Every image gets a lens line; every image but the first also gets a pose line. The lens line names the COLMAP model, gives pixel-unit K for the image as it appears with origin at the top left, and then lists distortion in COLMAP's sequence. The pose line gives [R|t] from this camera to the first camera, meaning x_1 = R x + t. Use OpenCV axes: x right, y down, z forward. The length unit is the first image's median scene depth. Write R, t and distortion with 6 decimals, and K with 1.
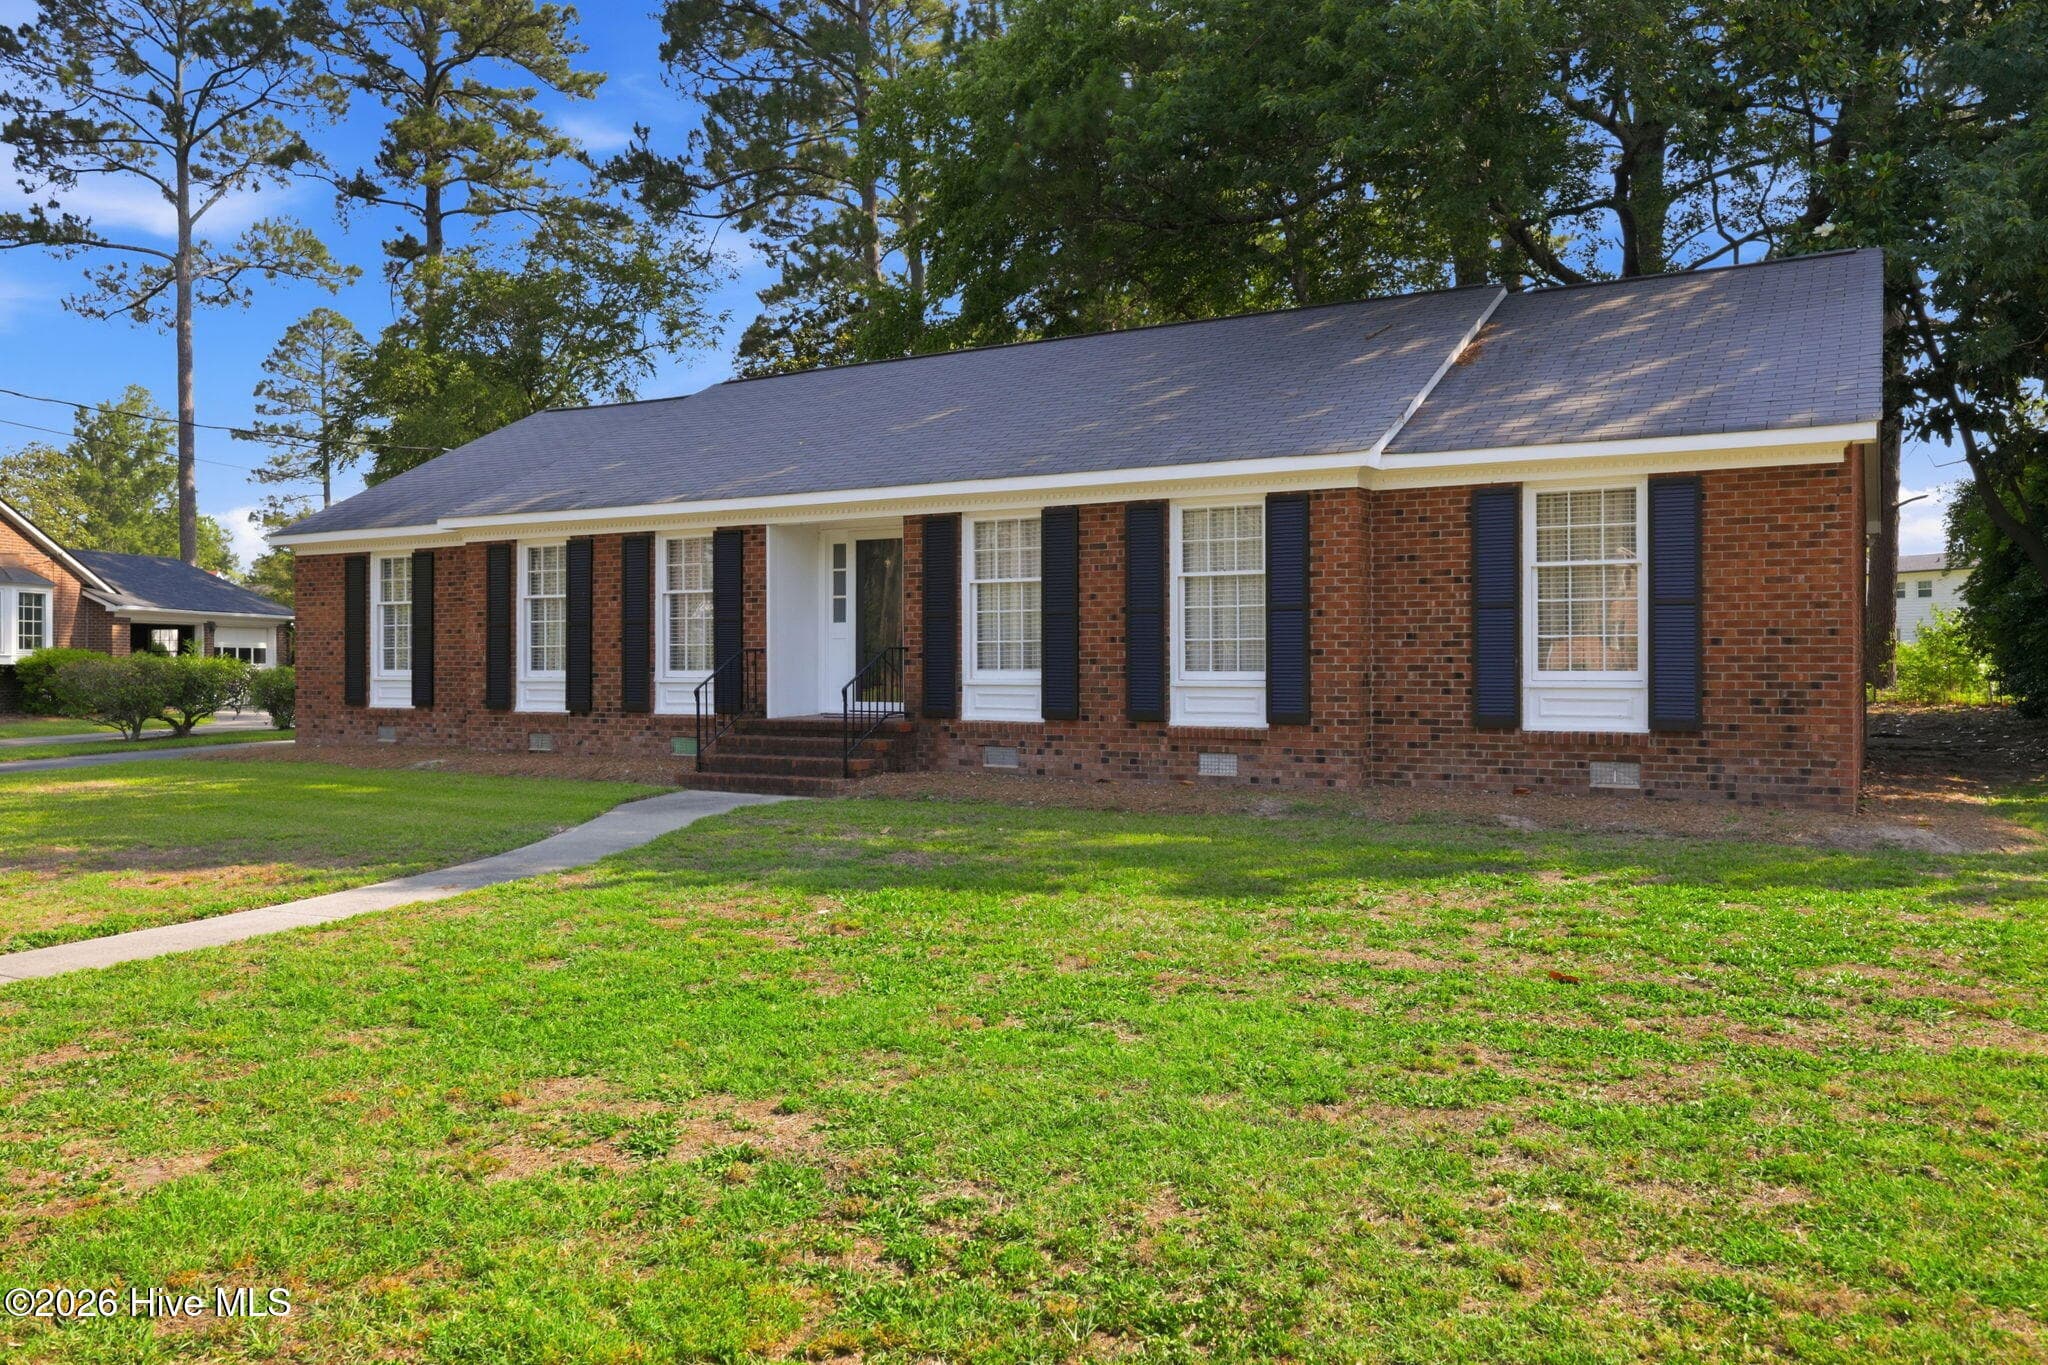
lens RADIAL K [[1515.7, 0, 1014.1], [0, 1515.7, 593.9], [0, 0, 1]] dist [-0.028977, 0.017728]
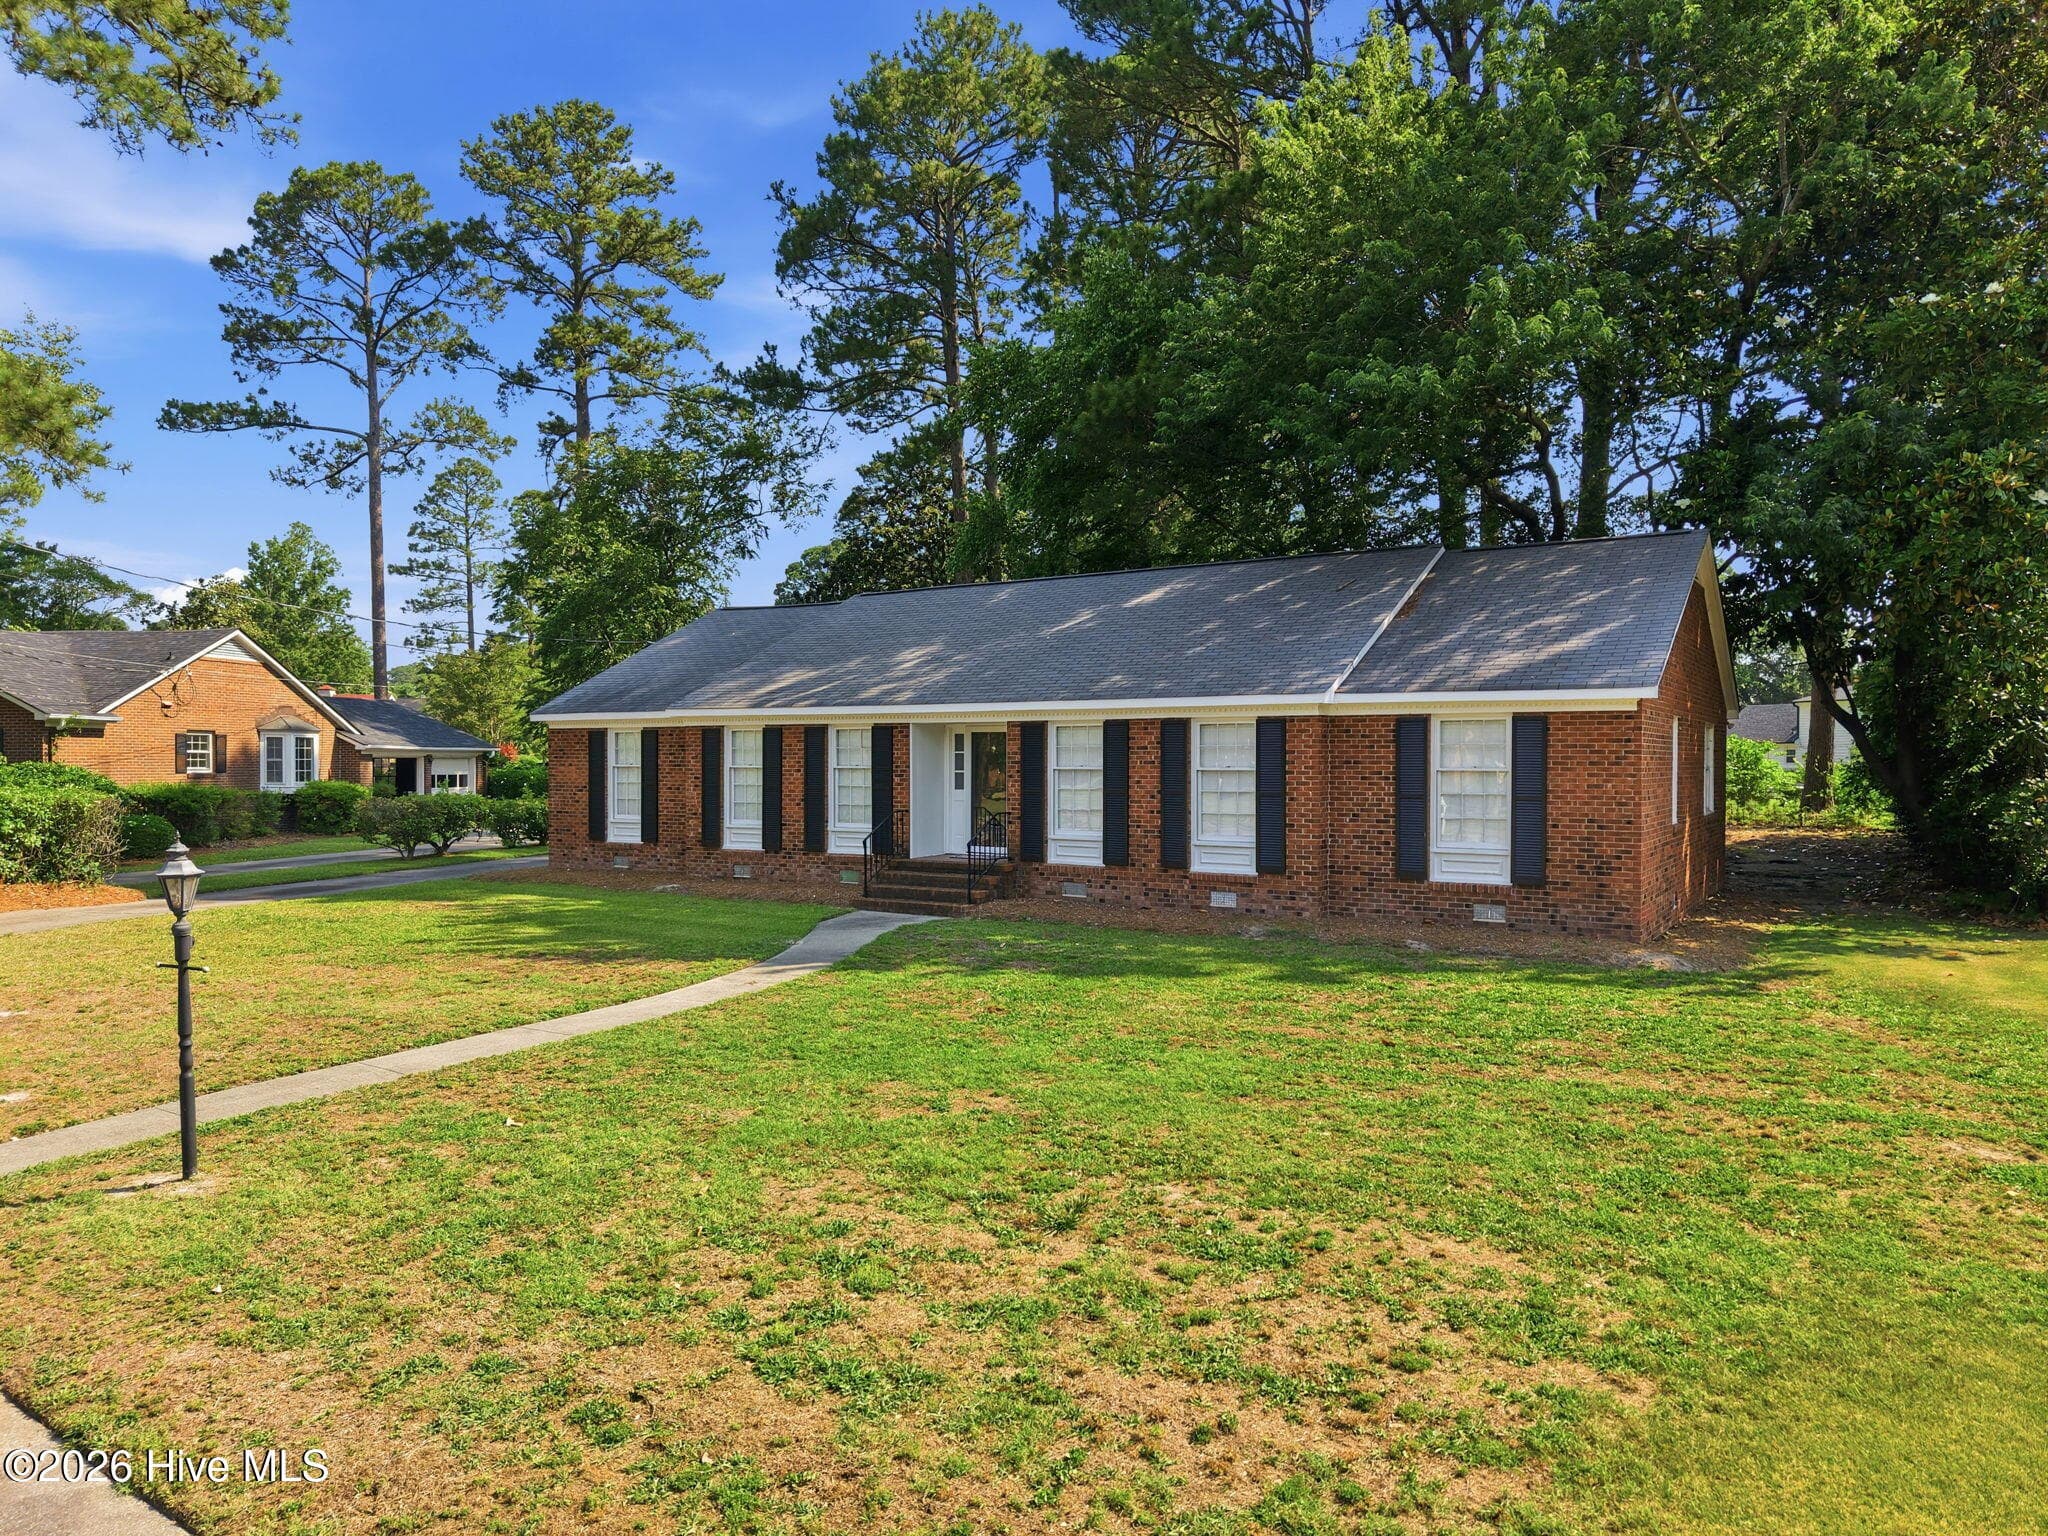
lens RADIAL K [[1378.2, 0, 998.0], [0, 1378.2, 747.3], [0, 0, 1]] dist [0.026100, -0.018369]
pose [[0.998689, 0.001824, -0.051152, -0.011605], [-0.000013, 0.999374, 0.035391, -0.060402], [0.051185, -0.035344, 0.998064, -0.252855]]
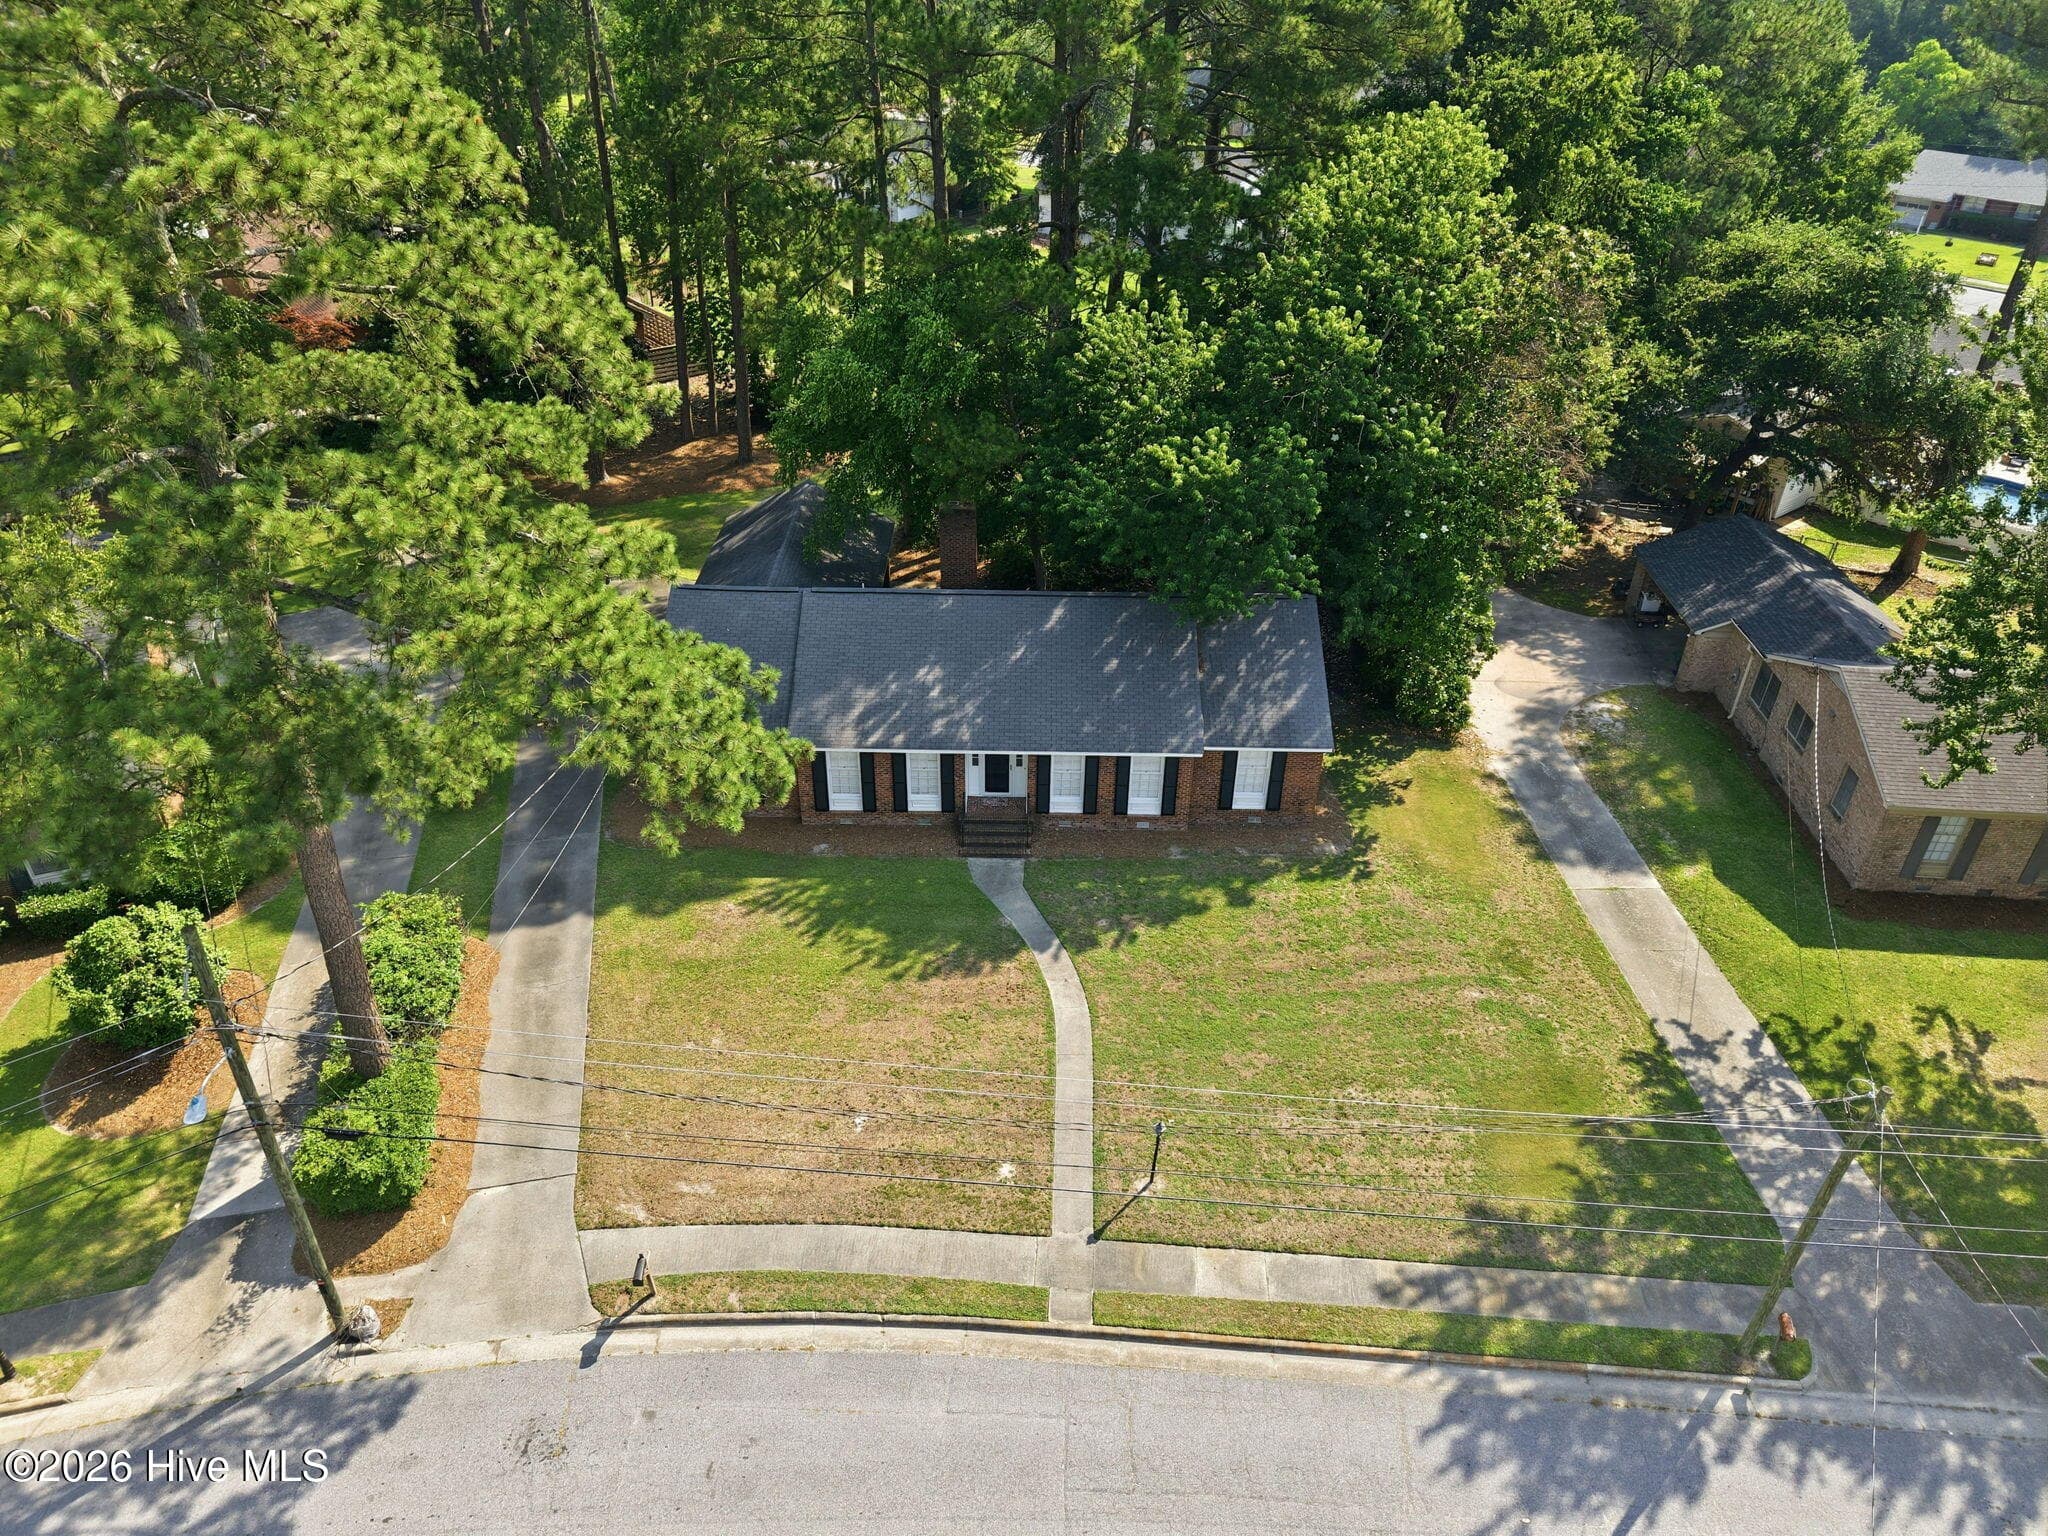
lens RADIAL K [[1378.2, 0, 1016.4], [0, 1378.2, 780.3], [0, 0, 1]] dist [0.026100, -0.018369]
pose [[0.863704, -0.272869, 0.423743, -0.983890], [-0.031557, 0.809833, 0.585812, -1.250236], [-0.503011, -0.519340, 0.690844, -0.643722]]
